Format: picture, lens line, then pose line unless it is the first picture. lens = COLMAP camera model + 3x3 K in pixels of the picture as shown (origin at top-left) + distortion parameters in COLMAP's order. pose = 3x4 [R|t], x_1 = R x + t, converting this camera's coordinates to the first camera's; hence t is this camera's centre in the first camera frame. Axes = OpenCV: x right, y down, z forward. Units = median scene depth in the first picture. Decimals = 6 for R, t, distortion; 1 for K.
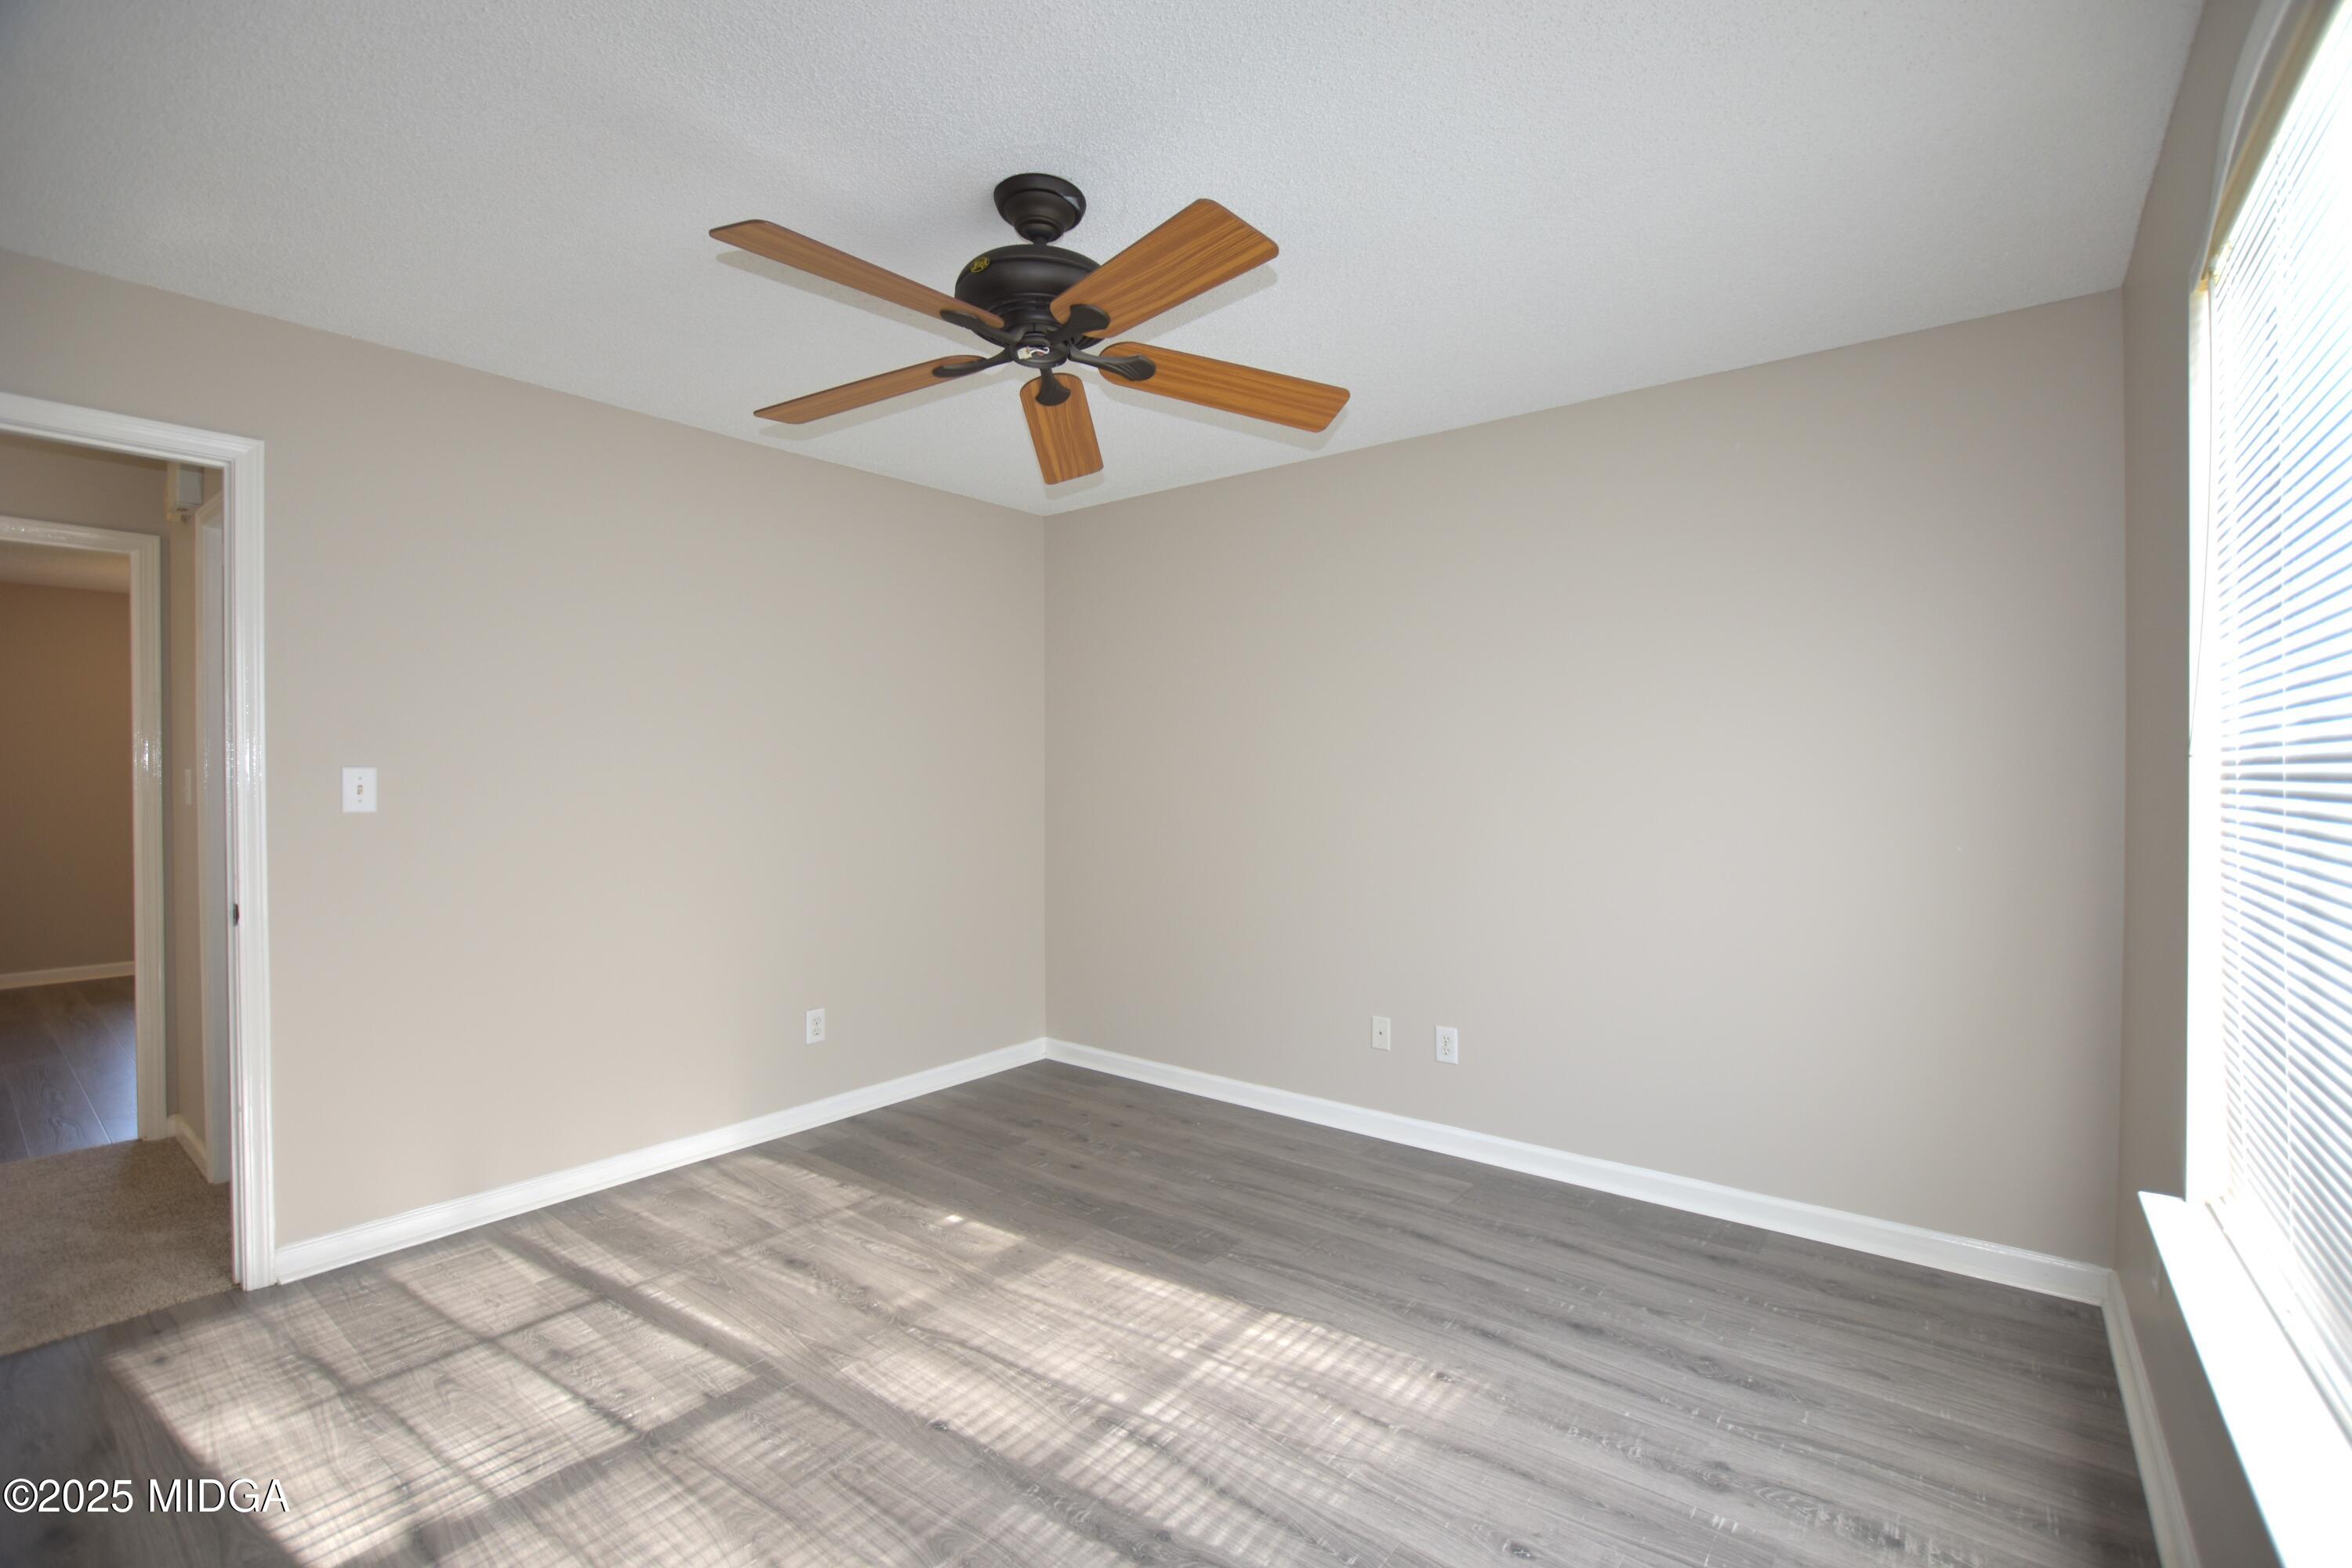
lens RADIAL K [[1032.5, 0, 1175.8], [0, 1032.5, 784.9], [0, 0, 1]] dist [-0.022753, 0.000846]
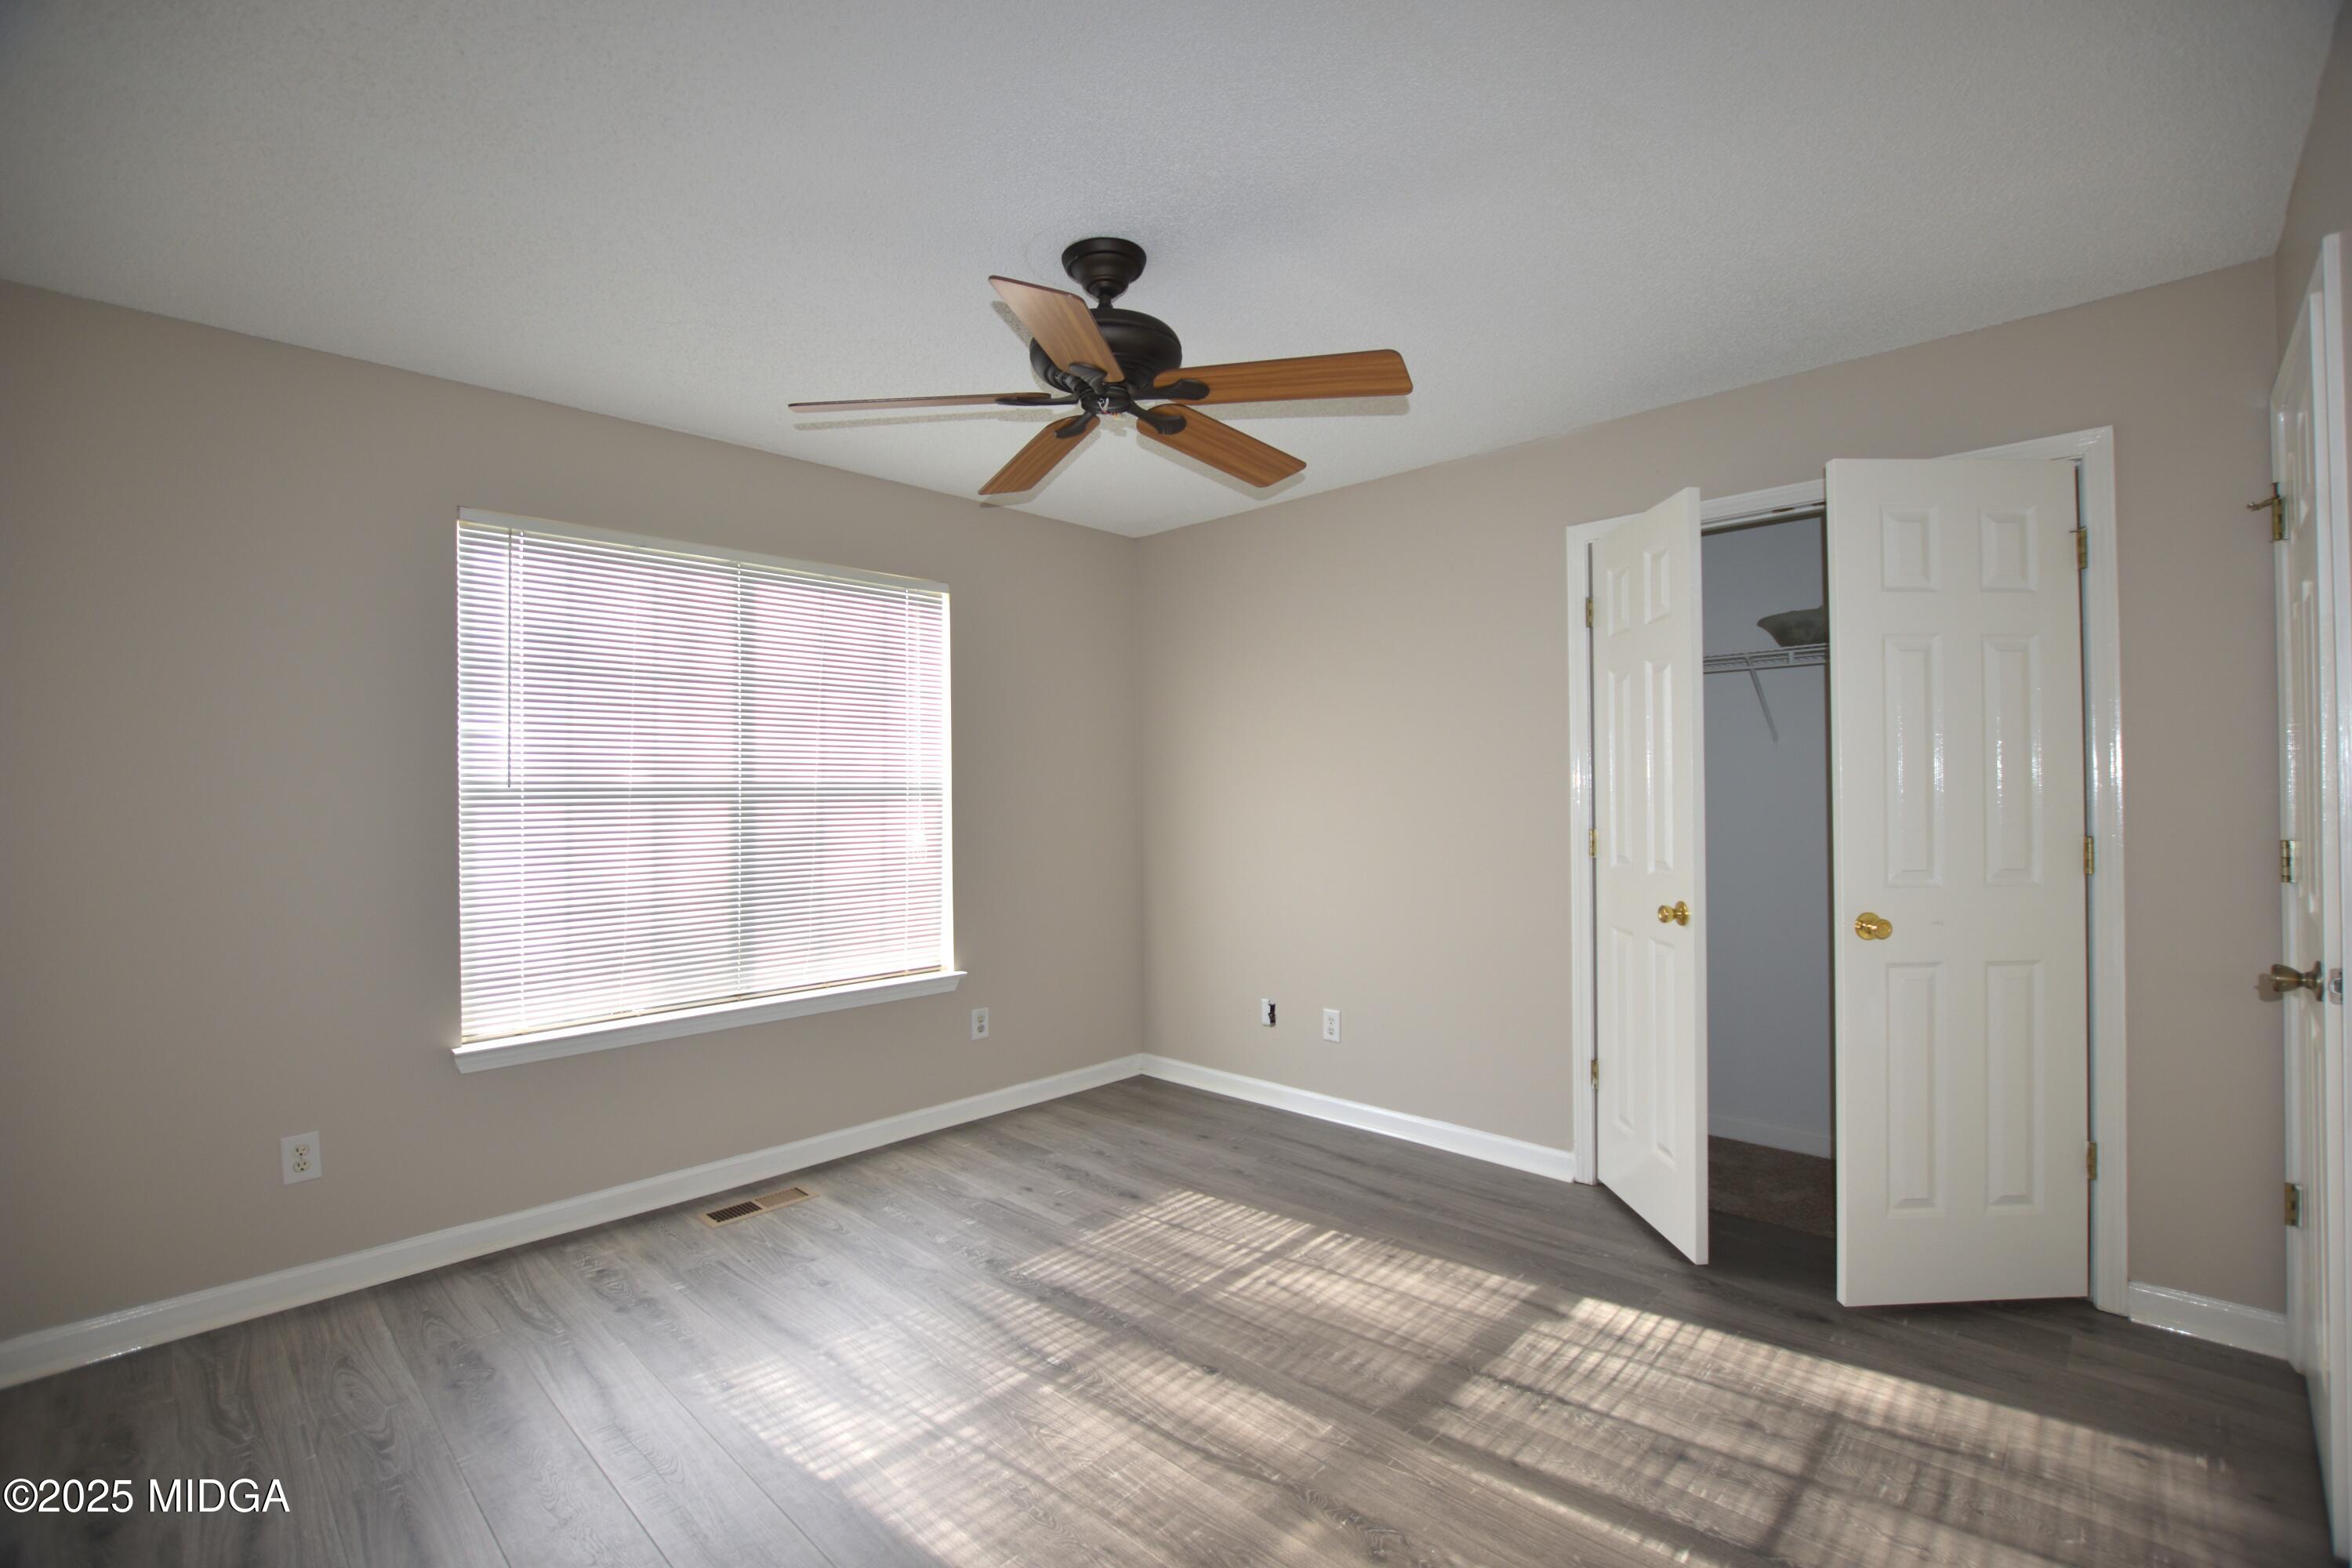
lens RADIAL K [[1032.5, 0, 1175.8], [0, 1032.5, 784.9], [0, 0, 1]] dist [-0.022753, 0.000846]
pose [[-0.994869, 0.016685, 0.099785, -0.293273], [0.016357, 0.999858, -0.004101, -0.008315], [-0.099839, -0.002447, -0.995001, 1.972978]]
